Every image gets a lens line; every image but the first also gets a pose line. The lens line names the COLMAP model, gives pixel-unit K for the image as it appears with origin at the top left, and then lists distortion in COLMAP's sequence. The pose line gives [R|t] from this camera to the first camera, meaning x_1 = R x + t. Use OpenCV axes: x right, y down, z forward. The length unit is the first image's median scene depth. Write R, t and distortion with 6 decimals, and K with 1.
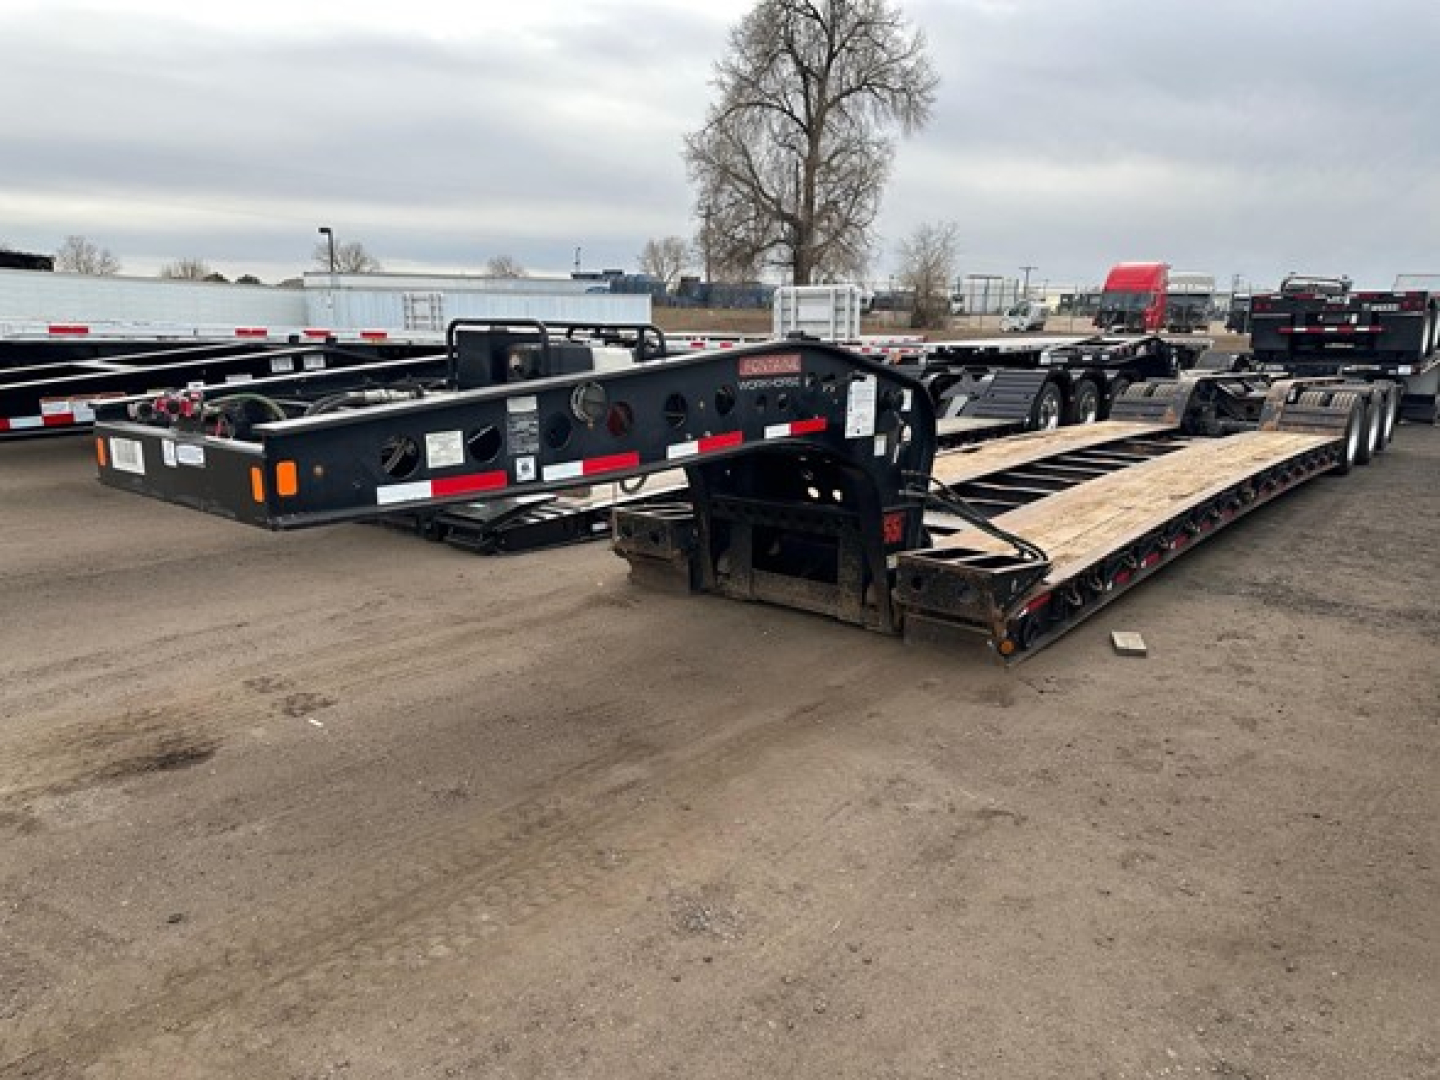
lens RADIAL K [[988.7, 0, 721.0], [0, 988.7, 538.8], [0, 0, 1]] dist [0.020683, -0.009839]
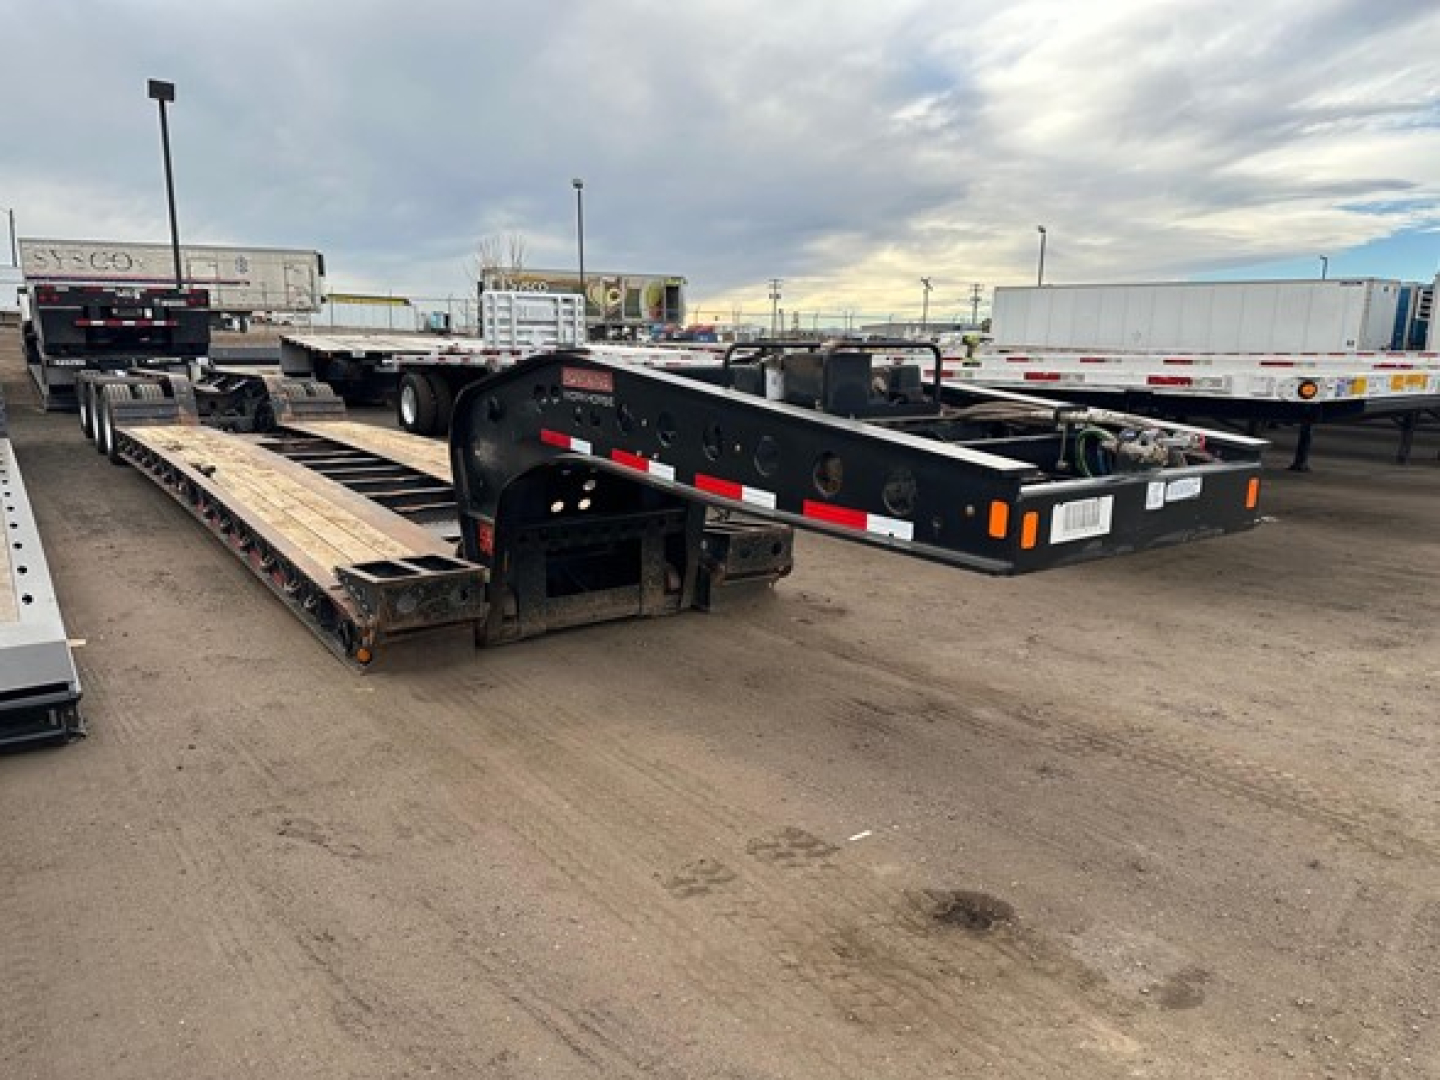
lens RADIAL K [[988.7, 0, 723.3], [0, 988.7, 546.5], [0, 0, 1]] dist [0.020683, -0.009839]
pose [[0.258145, -0.210498, 0.942895, -0.847768], [0.192590, 0.967598, 0.163285, -0.146642], [-0.946715, 0.139441, 0.290321, 0.616392]]
